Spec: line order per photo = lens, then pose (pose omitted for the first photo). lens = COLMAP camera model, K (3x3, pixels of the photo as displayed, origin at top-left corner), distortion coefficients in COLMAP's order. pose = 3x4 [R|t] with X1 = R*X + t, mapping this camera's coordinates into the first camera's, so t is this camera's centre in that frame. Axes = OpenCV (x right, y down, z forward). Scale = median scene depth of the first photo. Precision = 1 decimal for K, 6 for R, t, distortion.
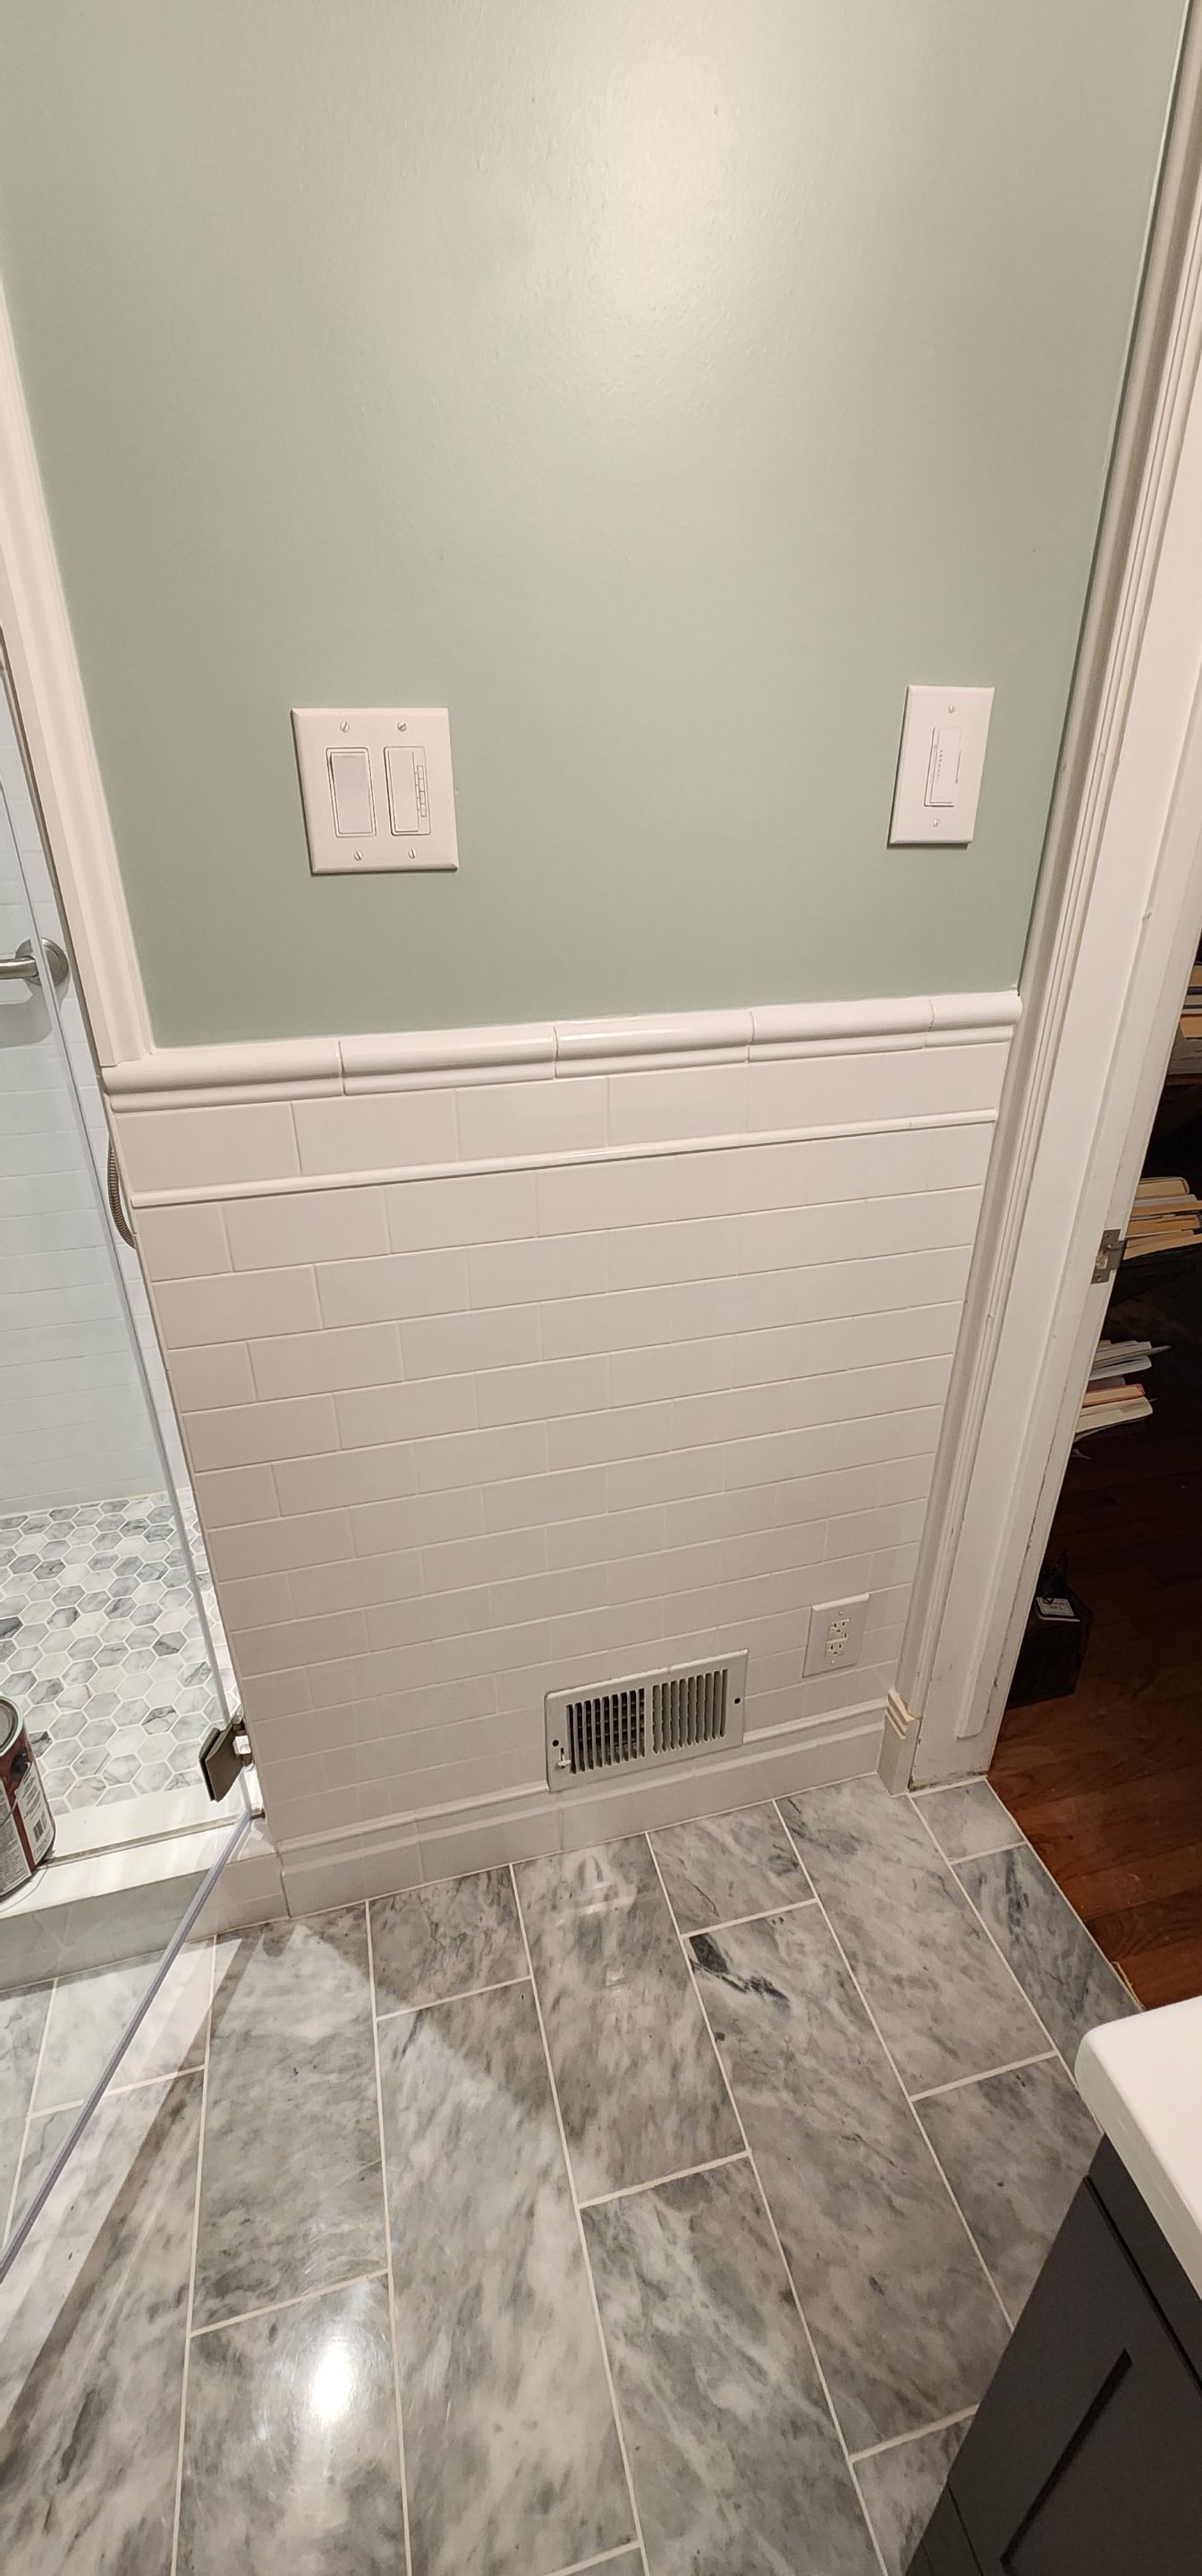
lens RADIAL K [[1059.4, 0, 602.3], [0, 1059.4, 1263.0], [0, 0, 1]] dist [0.006240, -0.004151]
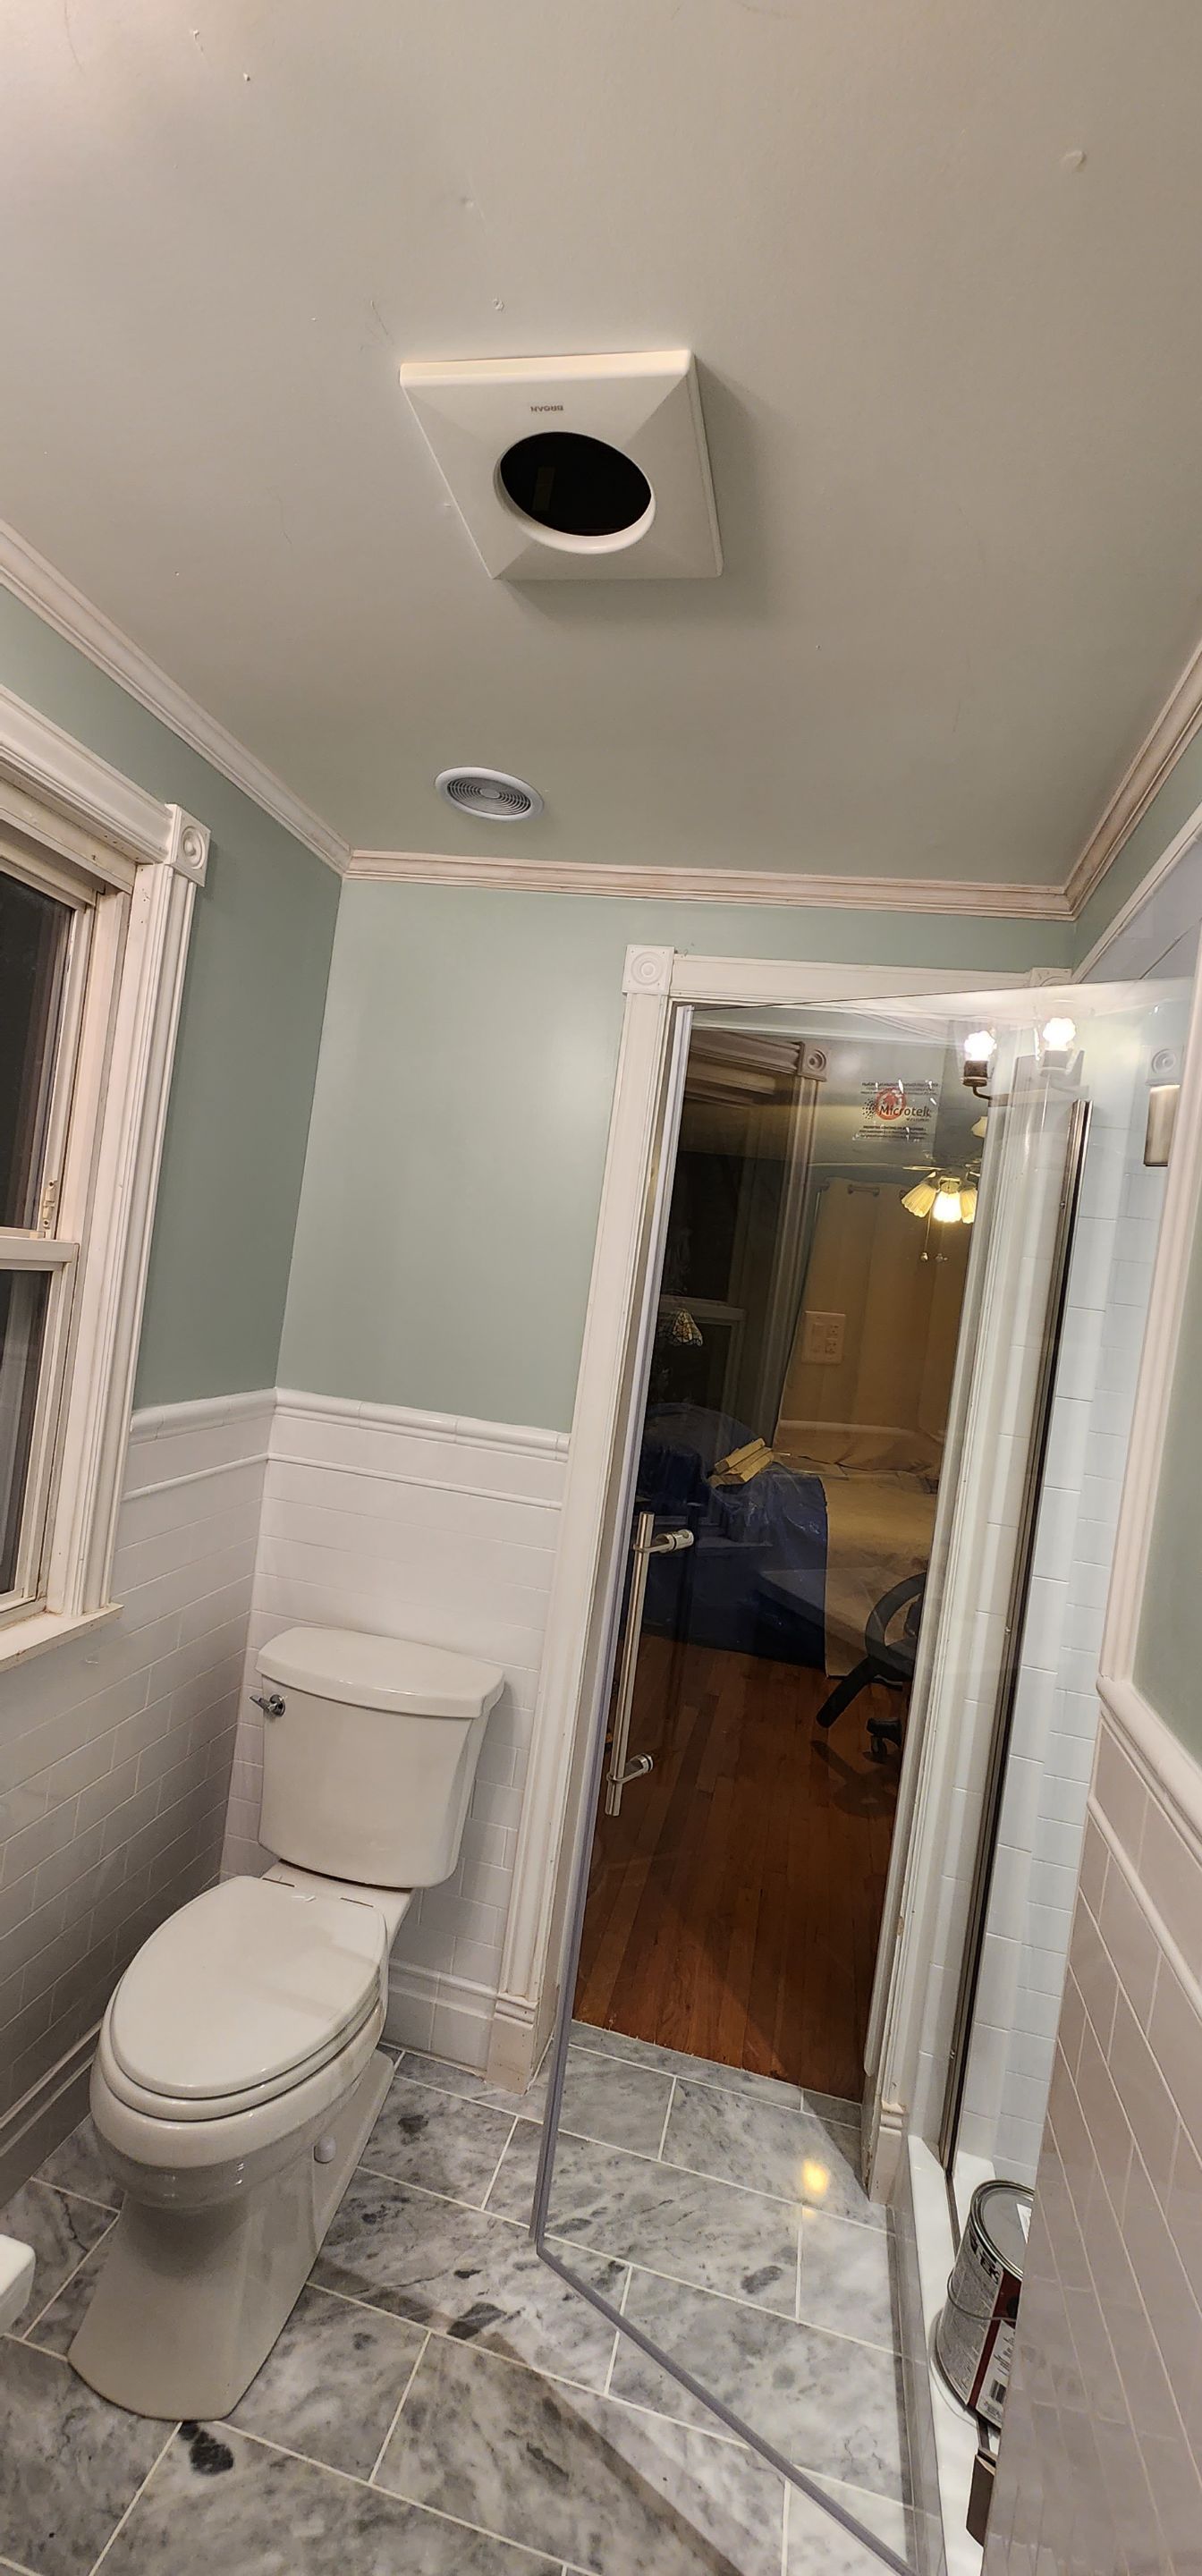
lens RADIAL K [[1059.4, 0, 604.8], [0, 1059.4, 1281.9], [0, 0, 1]] dist [0.006240, -0.004151]
pose [[-0.449328, -0.043697, -0.892297, 0.602067], [-0.504043, 0.837045, 0.212827, -0.378721], [0.737593, 0.545386, -0.398133, 0.639860]]
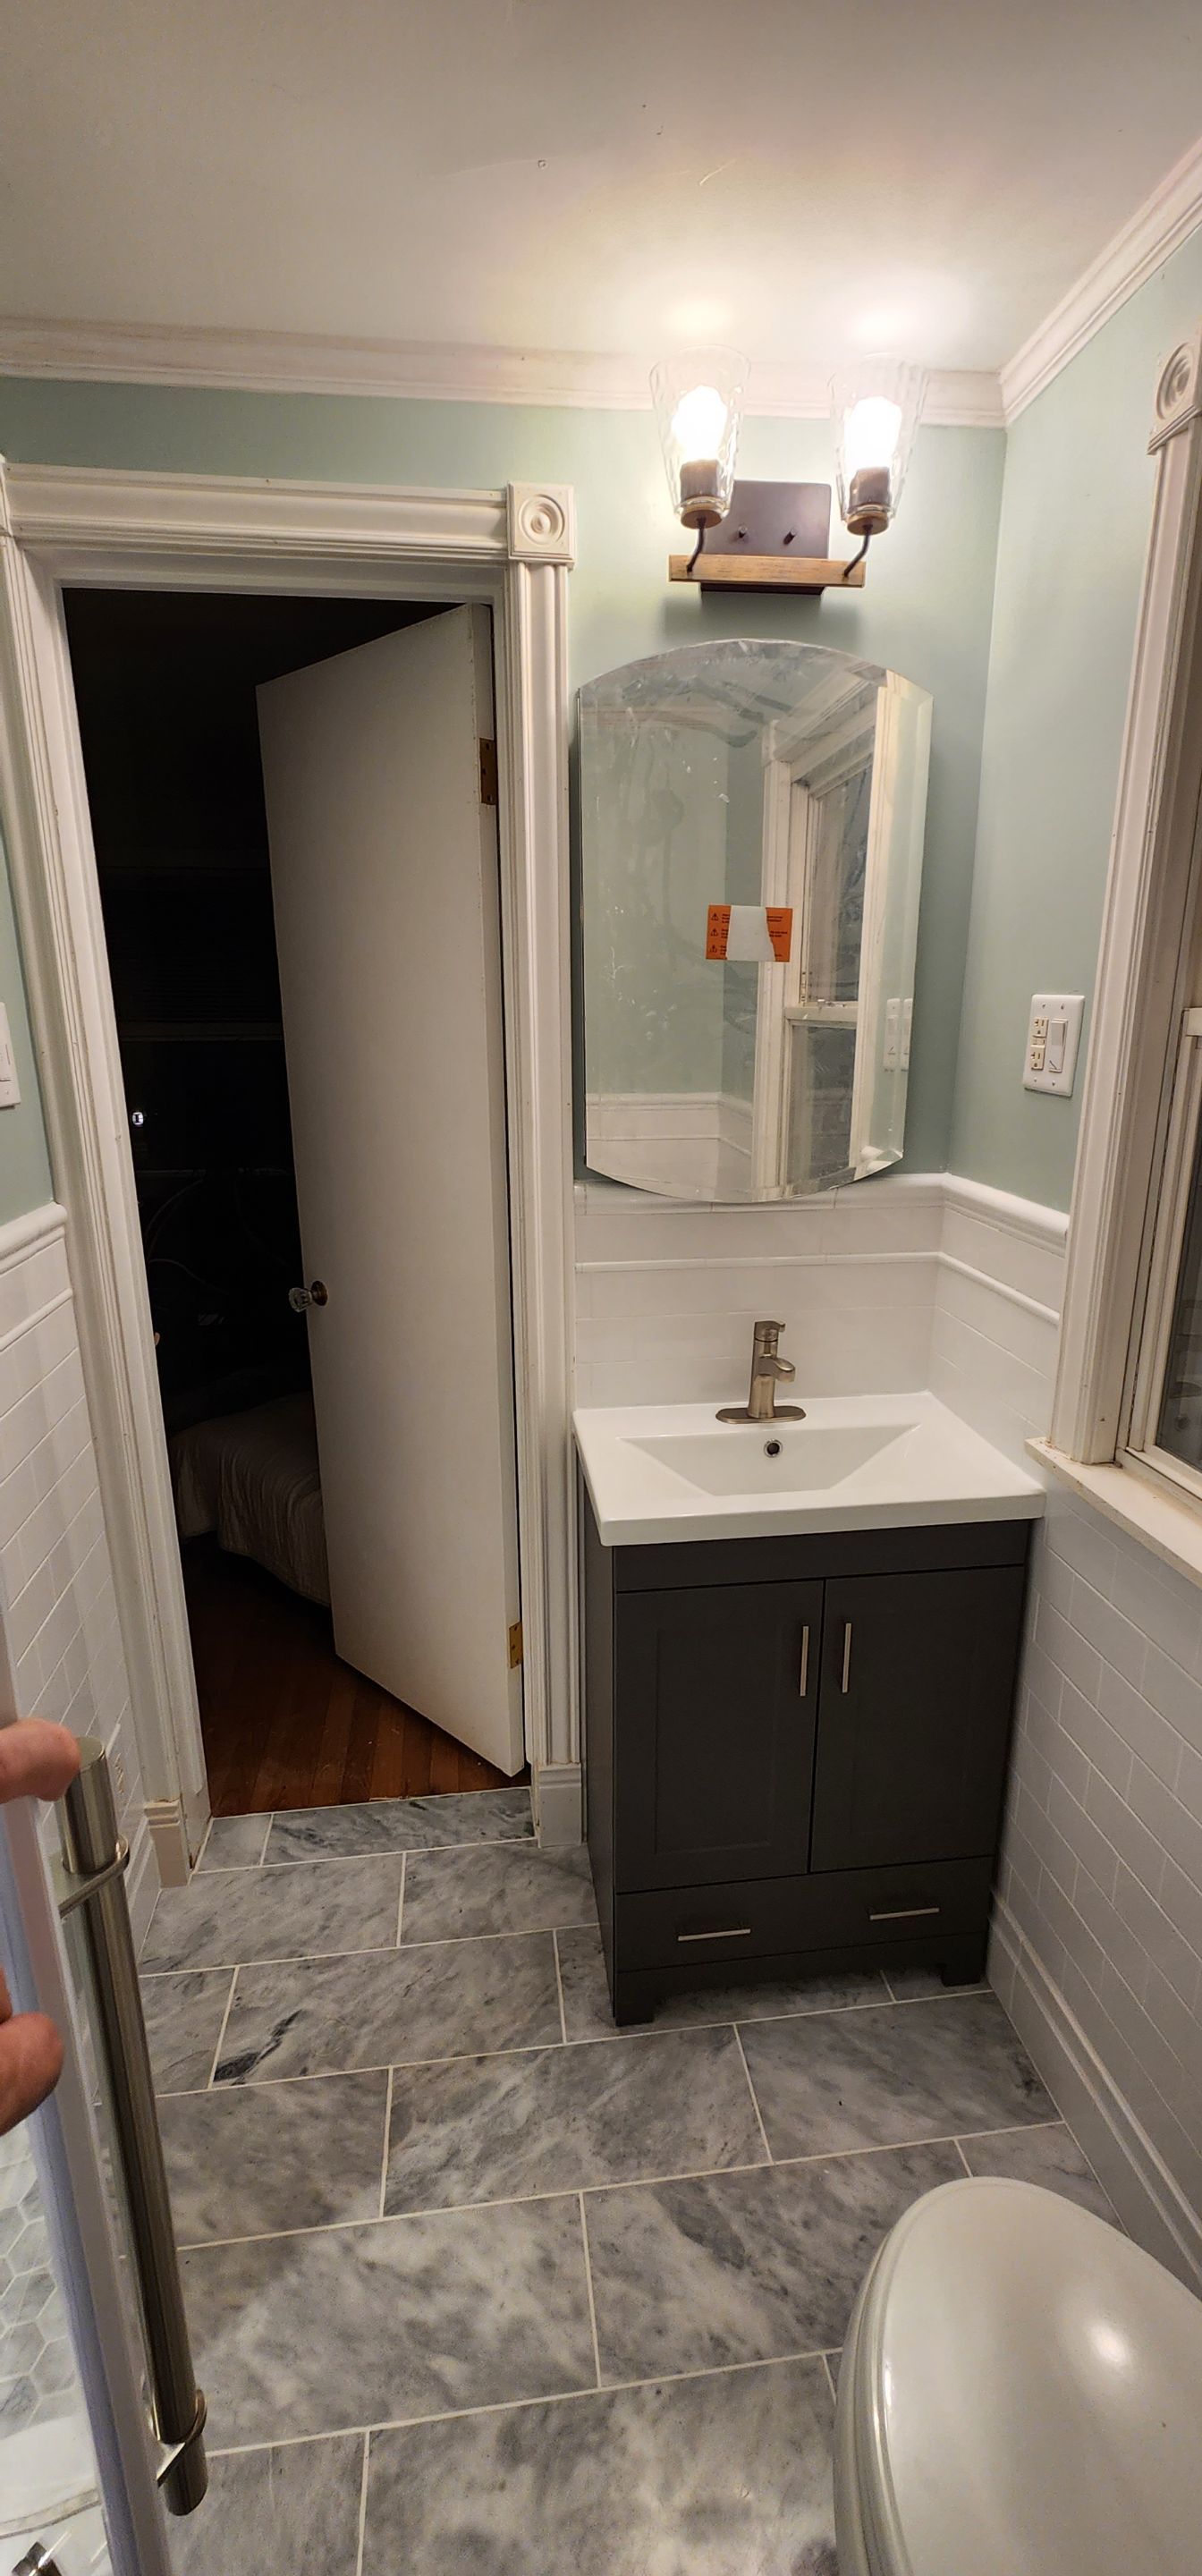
lens RADIAL K [[1059.4, 0, 596.5], [0, 1059.4, 1282.1], [0, 0, 1]] dist [0.006240, -0.004151]
pose [[0.132116, -0.246980, 0.959972, -0.800353], [0.449119, 0.878264, 0.164148, -0.074381], [-0.883650, 0.409456, 0.226956, 0.118292]]
